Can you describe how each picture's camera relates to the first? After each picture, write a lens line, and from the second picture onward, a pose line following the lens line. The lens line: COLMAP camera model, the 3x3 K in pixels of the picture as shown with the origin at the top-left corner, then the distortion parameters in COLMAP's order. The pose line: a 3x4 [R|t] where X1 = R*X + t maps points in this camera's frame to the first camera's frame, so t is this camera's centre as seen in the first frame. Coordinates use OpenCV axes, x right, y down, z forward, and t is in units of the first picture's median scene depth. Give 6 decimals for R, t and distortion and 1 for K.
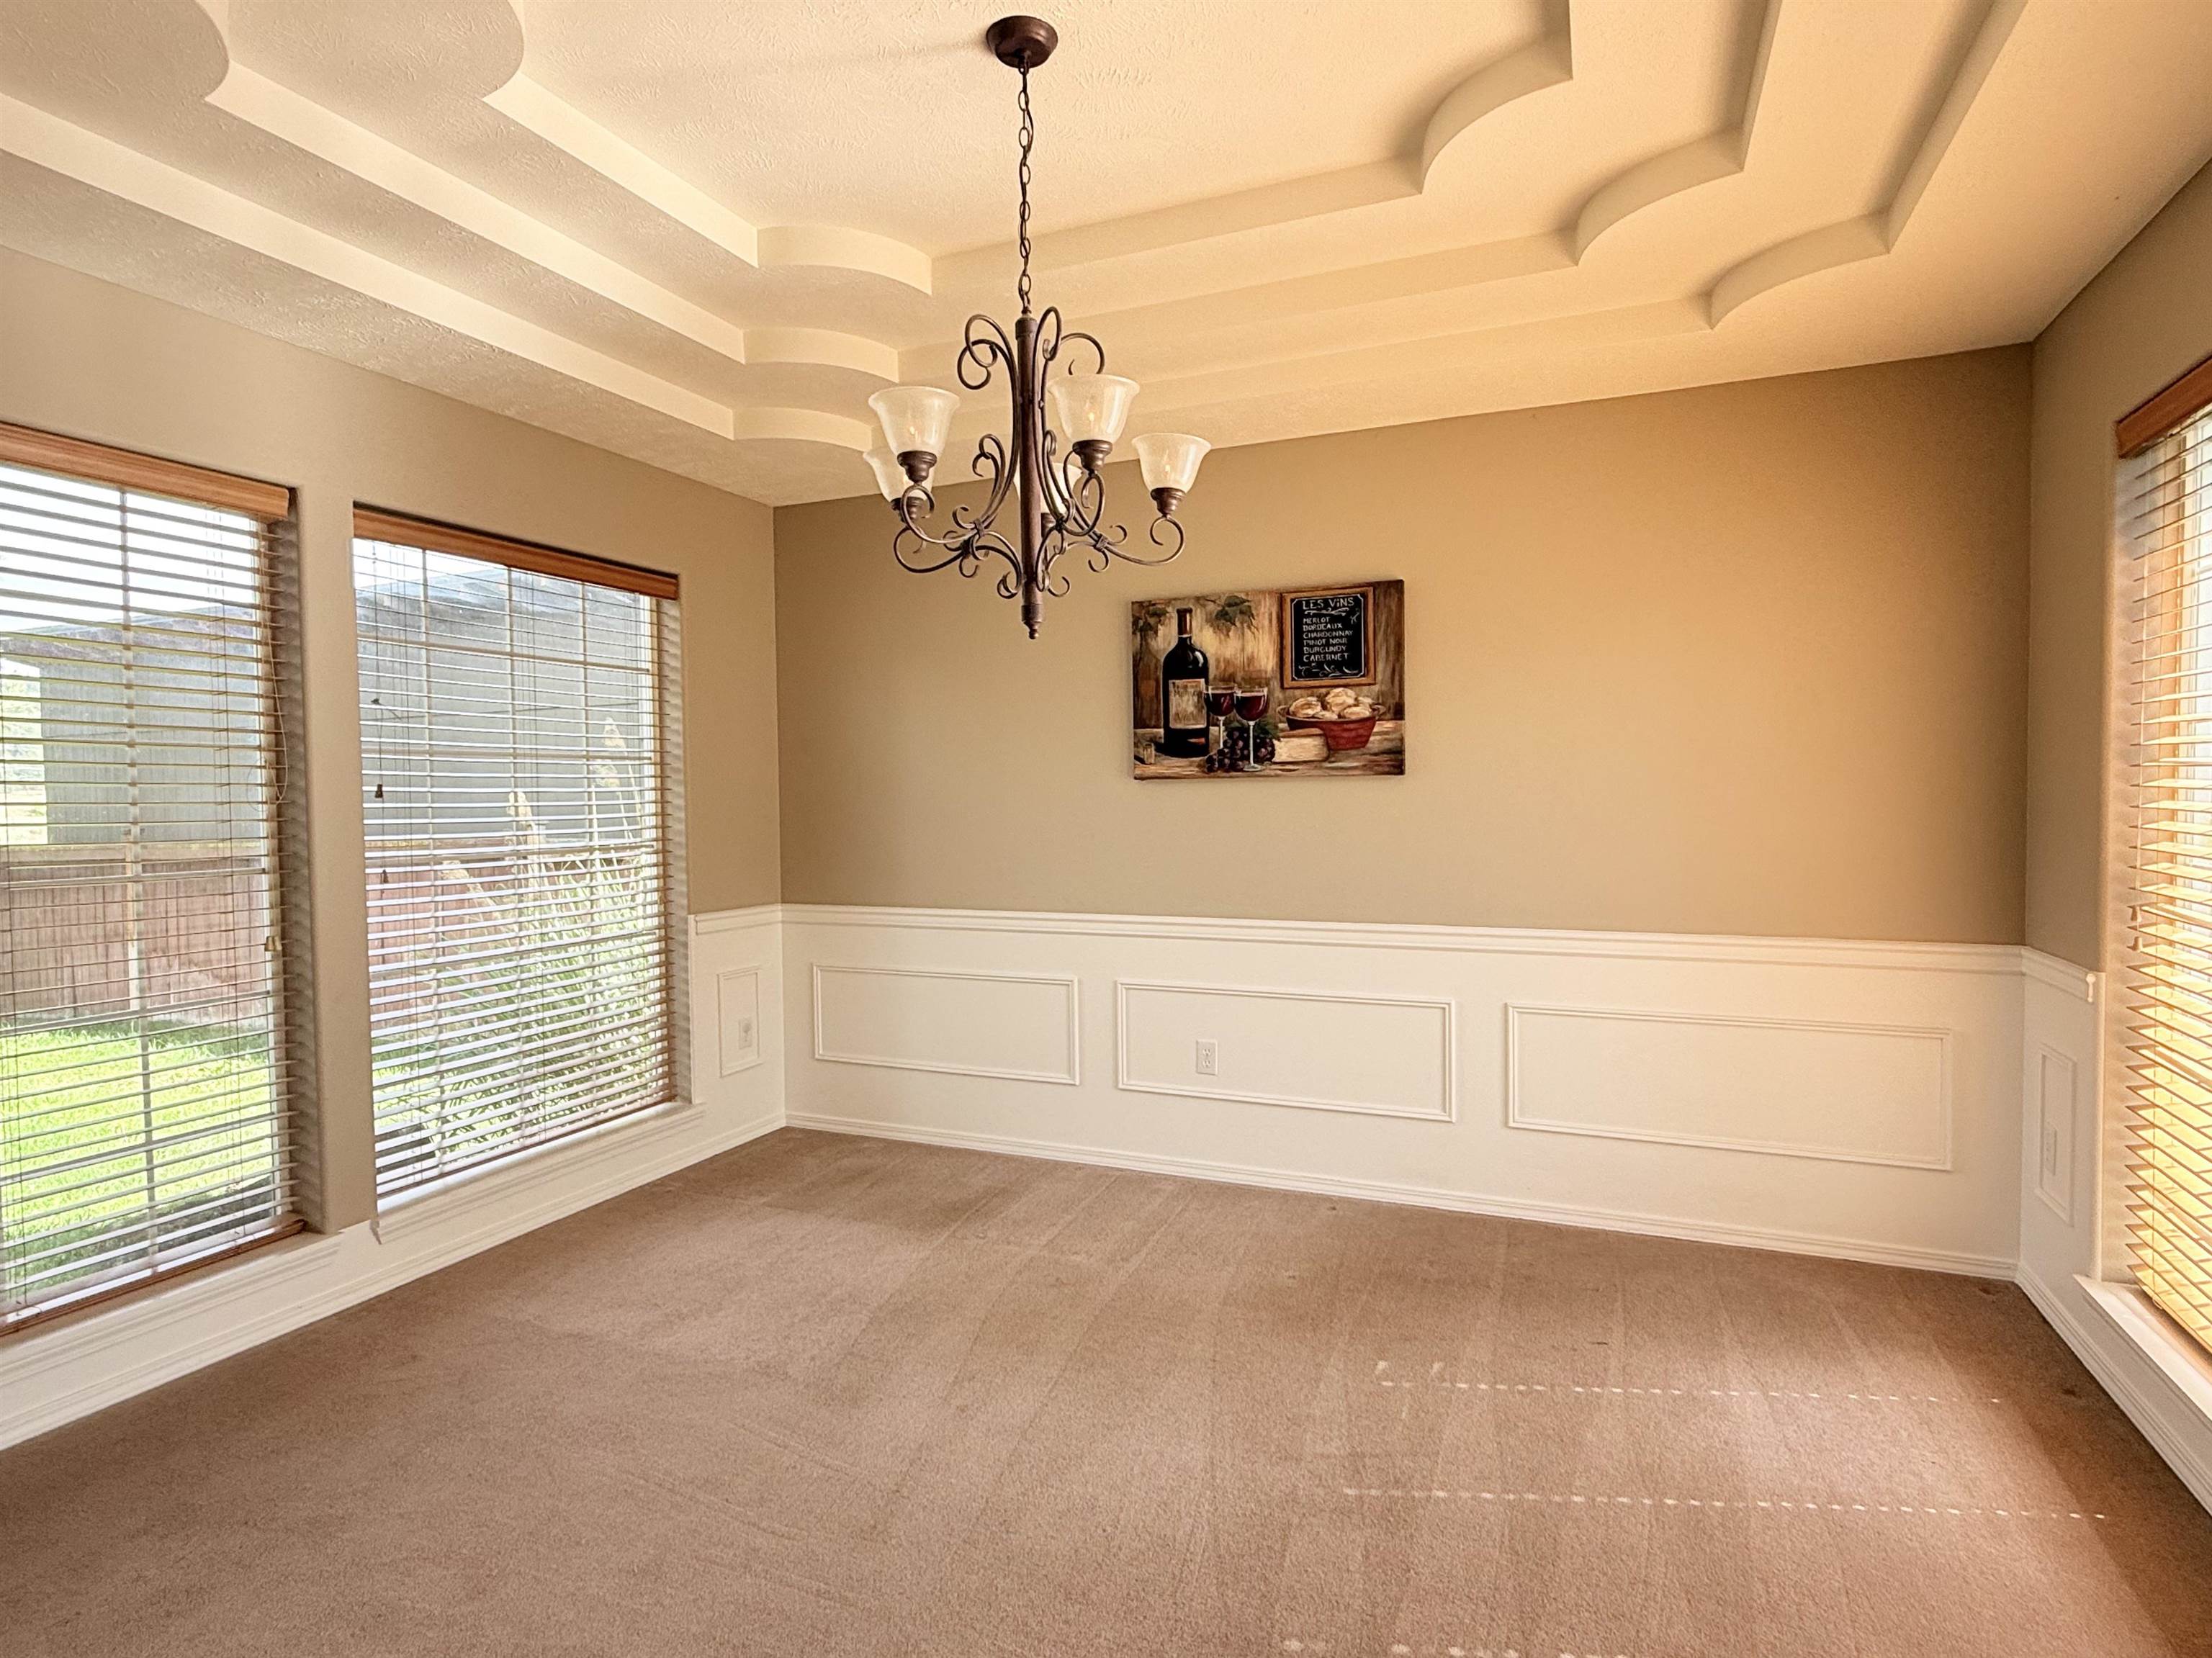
lens RADIAL K [[1155.4, 0, 1097.3], [0, 1155.4, 835.4], [0, 0, 1]] dist [-0.005053, -0.001082]
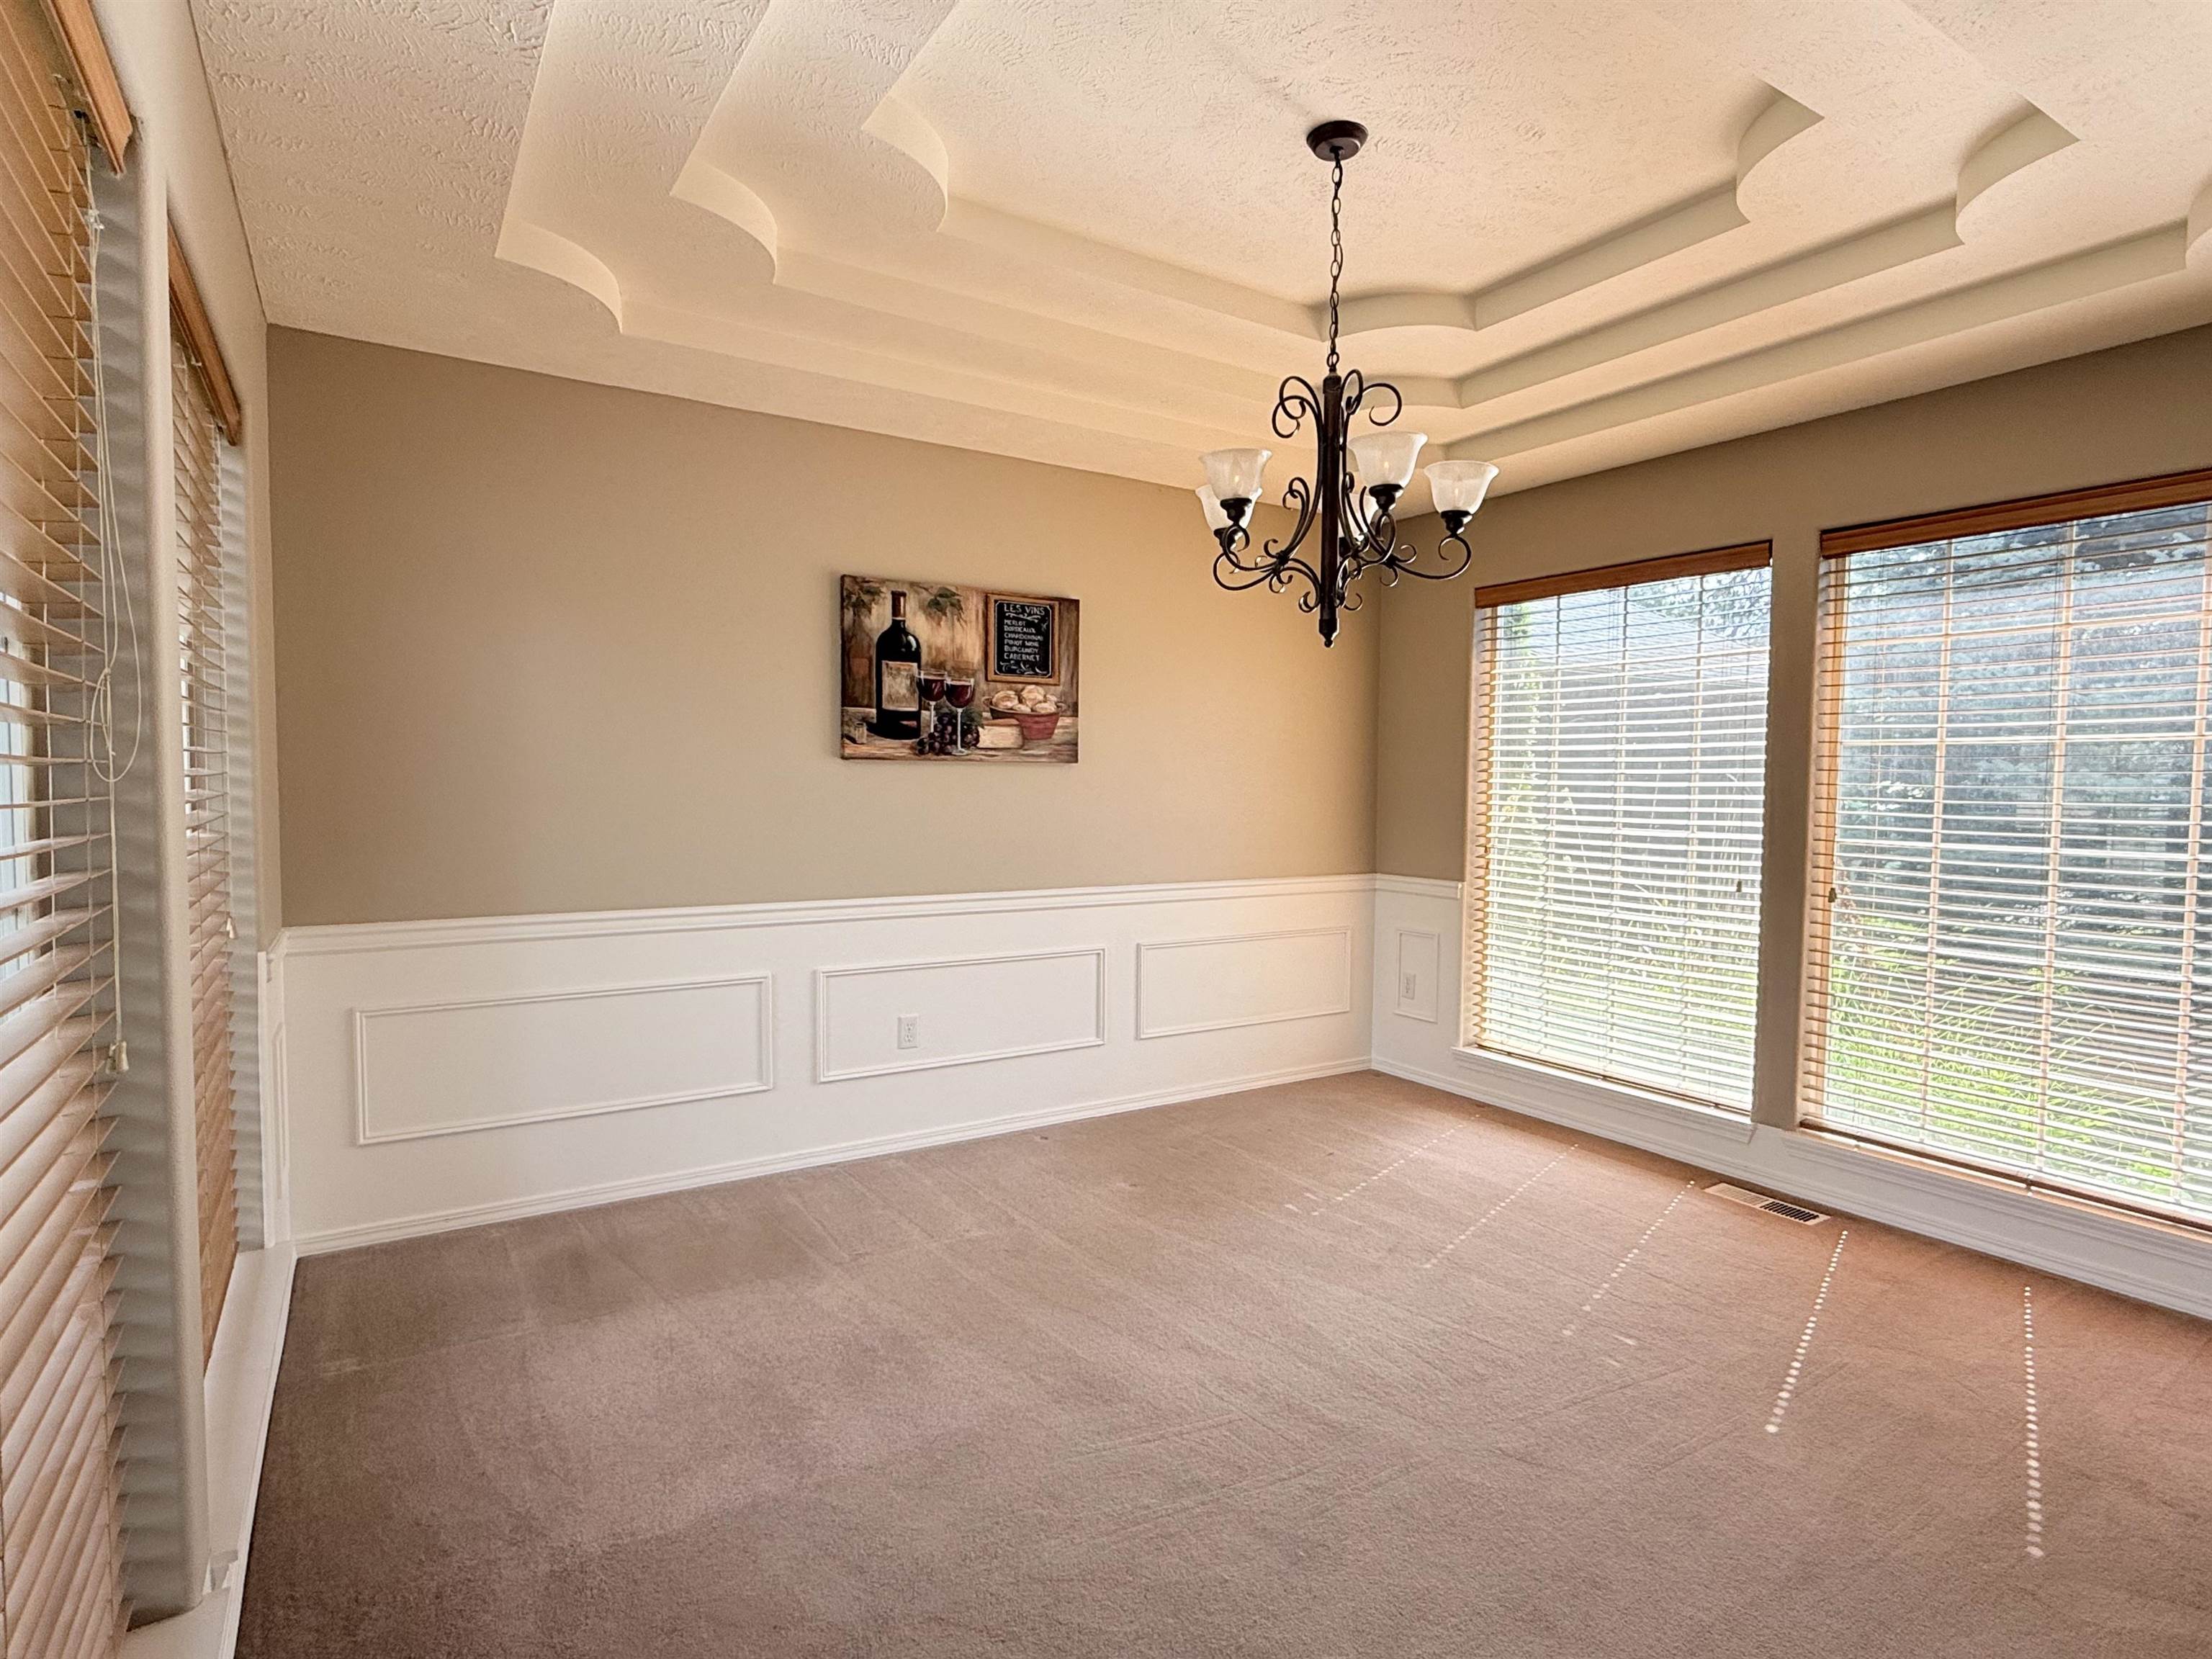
lens RADIAL K [[1155.5, 0, 1063.4], [0, 1155.5, 830.7], [0, 0, 1]] dist [-0.005053, -0.001082]
pose [[0.568699, -0.020727, 0.822285, -0.697044], [0.013026, 0.999784, 0.016192, -0.001739], [-0.822443, 0.001503, 0.568846, 0.315720]]
